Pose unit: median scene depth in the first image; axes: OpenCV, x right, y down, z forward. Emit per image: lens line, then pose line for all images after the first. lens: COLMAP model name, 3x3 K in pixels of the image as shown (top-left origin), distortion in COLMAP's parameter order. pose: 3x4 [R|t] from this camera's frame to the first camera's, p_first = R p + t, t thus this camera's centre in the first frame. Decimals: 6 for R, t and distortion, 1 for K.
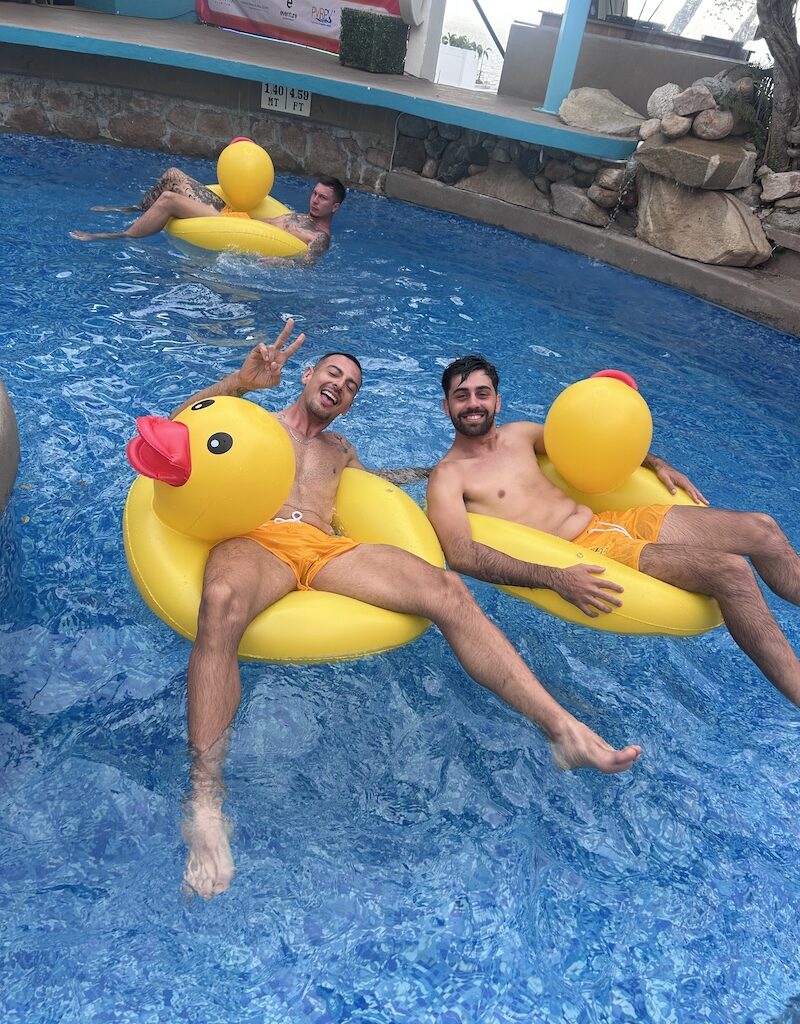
lens RADIAL K [[813.1, 0, 396.5], [0, 813.1, 516.1], [0, 0, 1]] dist [0.029417, -0.016824]
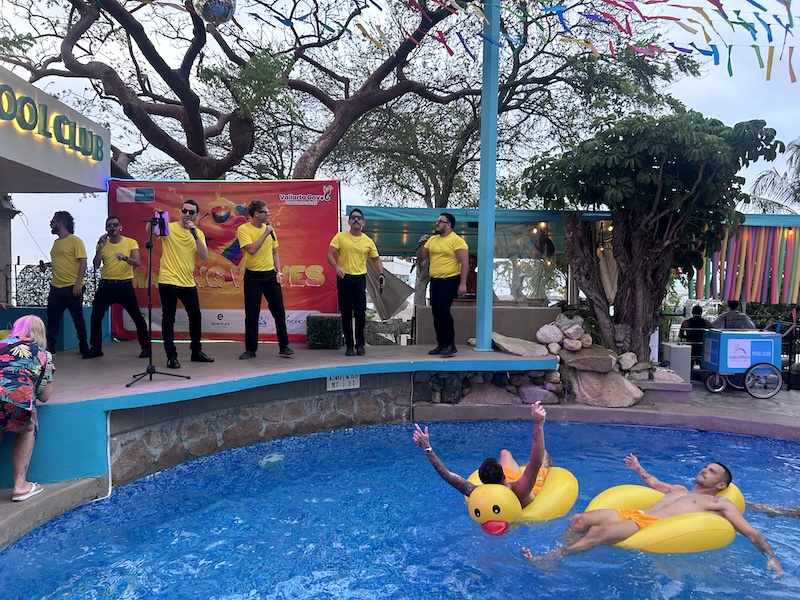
lens RADIAL K [[603.6, 0, 400.6], [0, 603.6, 293.4], [0, 0, 1]] dist [0.029631, -0.027426]
pose [[0.771047, -0.160728, 0.616160, -0.747843], [0.421599, 0.854020, -0.304803, -0.300959], [-0.477222, 0.494790, 0.726252, 0.116928]]
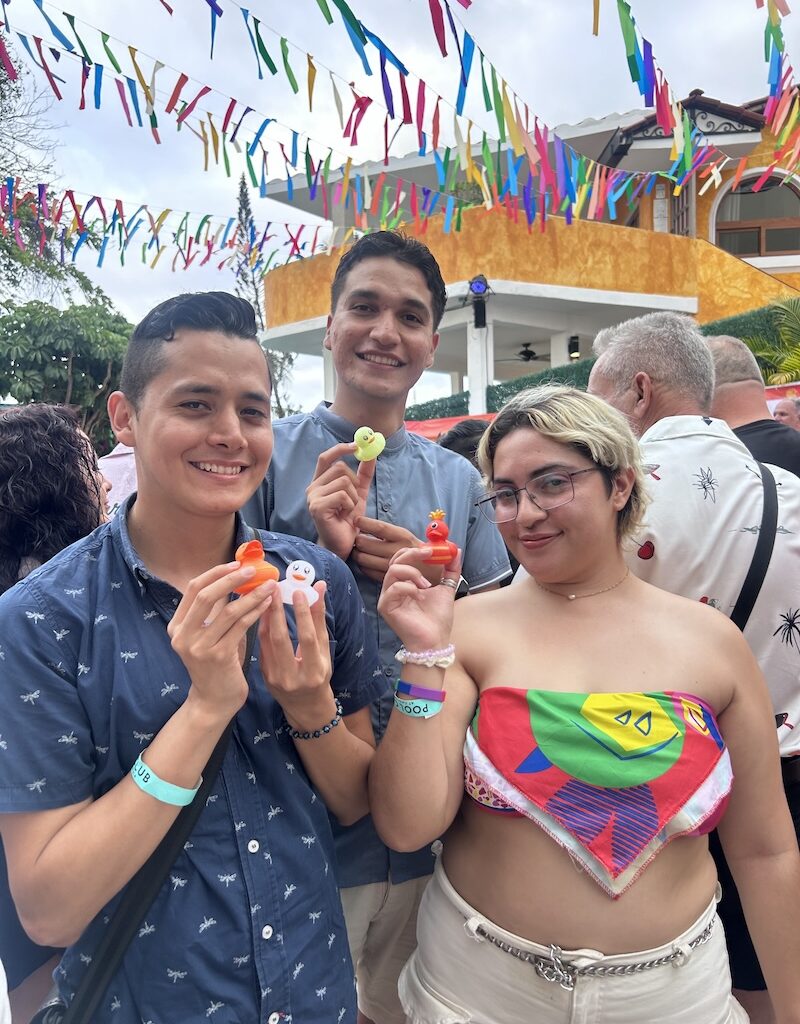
lens RADIAL K [[813.1, 0, 393.1], [0, 813.1, 519.2], [0, 0, 1]] dist [0.029417, -0.016824]
pose [[0.119304, -0.216247, 0.969022, -1.078057], [0.574385, 0.811121, 0.110293, -0.234887], [-0.809845, 0.543433, 0.220979, -0.064302]]
